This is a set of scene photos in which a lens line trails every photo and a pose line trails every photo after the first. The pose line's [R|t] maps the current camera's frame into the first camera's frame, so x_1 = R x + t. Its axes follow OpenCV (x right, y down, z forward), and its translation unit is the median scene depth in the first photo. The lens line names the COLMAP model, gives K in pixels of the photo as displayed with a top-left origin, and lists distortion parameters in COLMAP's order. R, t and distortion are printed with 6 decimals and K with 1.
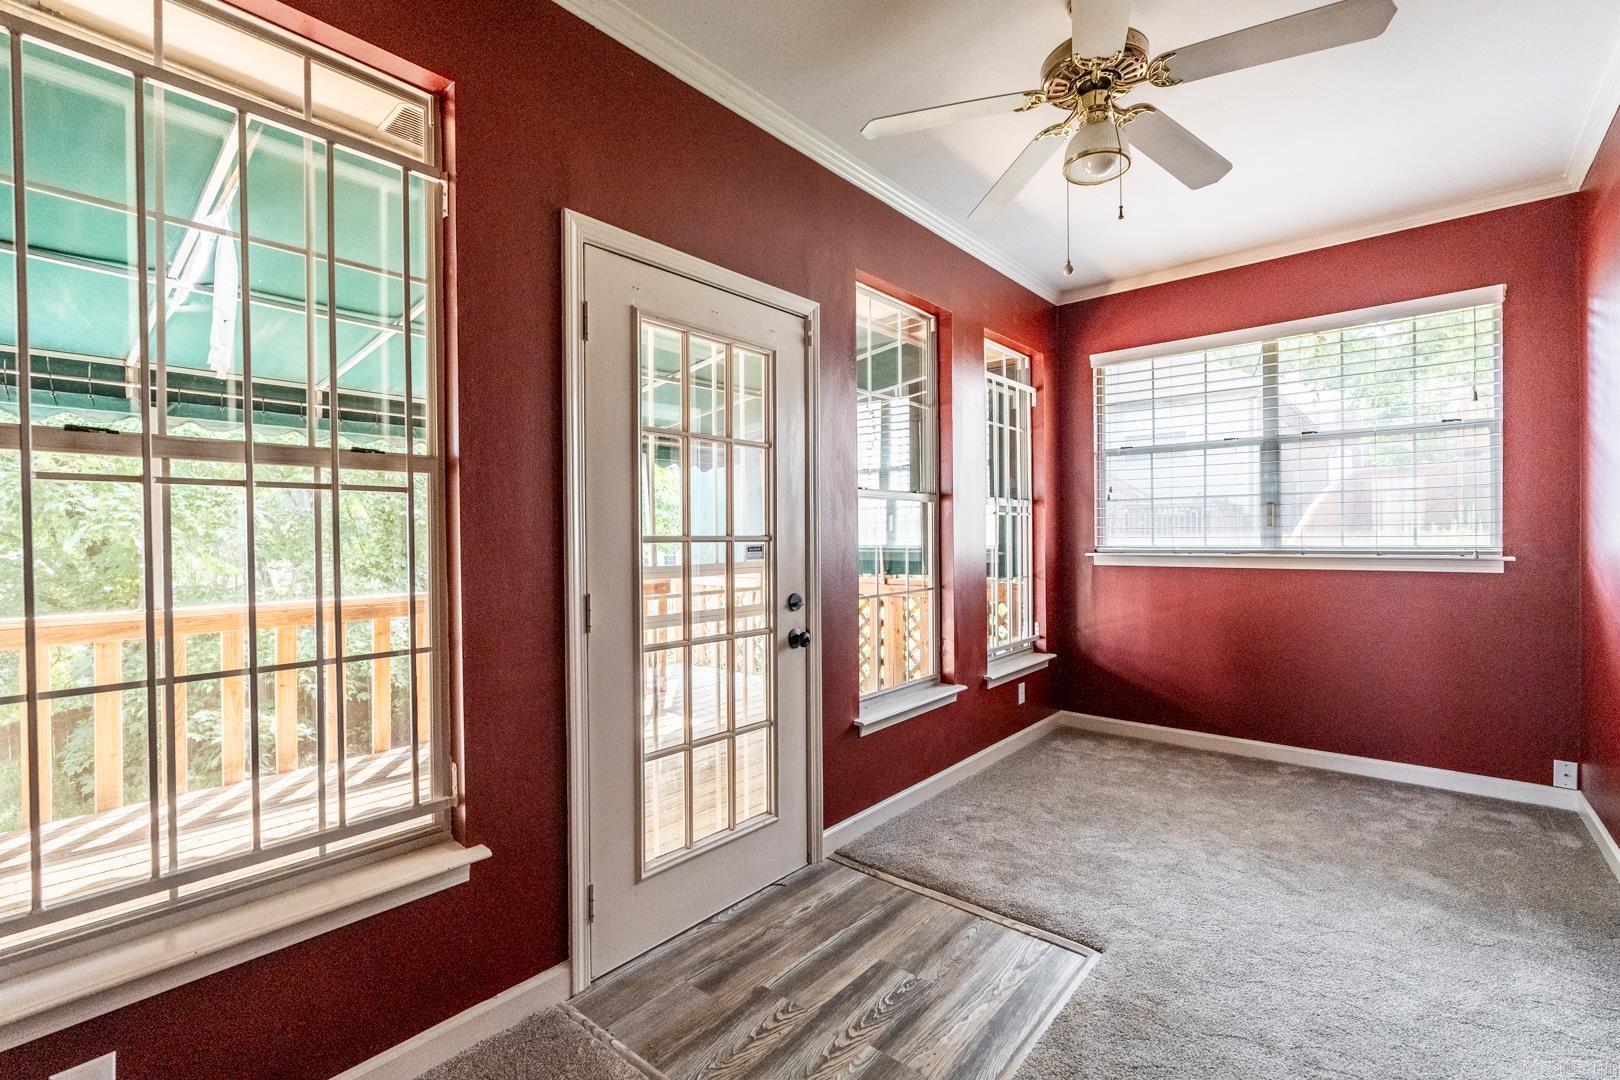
lens RADIAL K [[733.3, 0, 810.0], [0, 733.3, 540.0], [0, 0, 1]] dist [-0.003495, -0.000391]
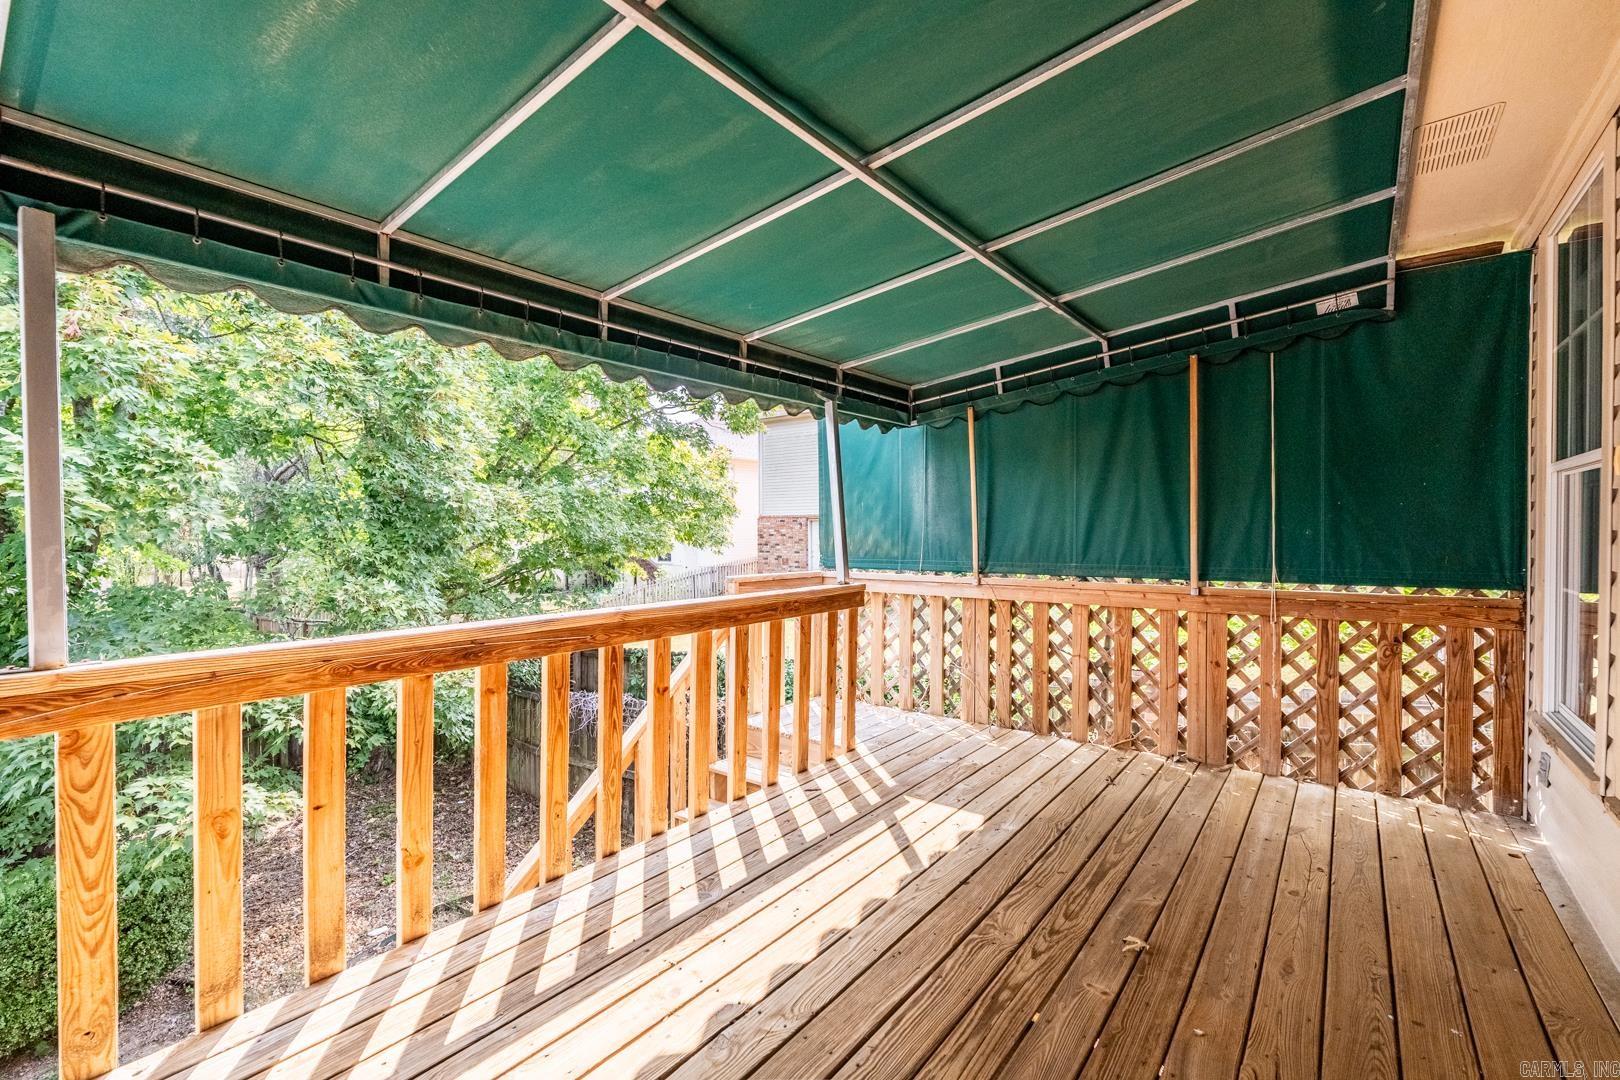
lens RADIAL K [[718.3, 0, 806.7], [0, 718.3, 535.0], [0, 0, 1]] dist [-0.000048, 0.000078]
pose [[0.998540, 0.008080, 0.053411, -0.260866], [-0.007867, 0.999960, -0.004194, 0.008597], [-0.053443, 0.003767, 0.998564, 0.310787]]
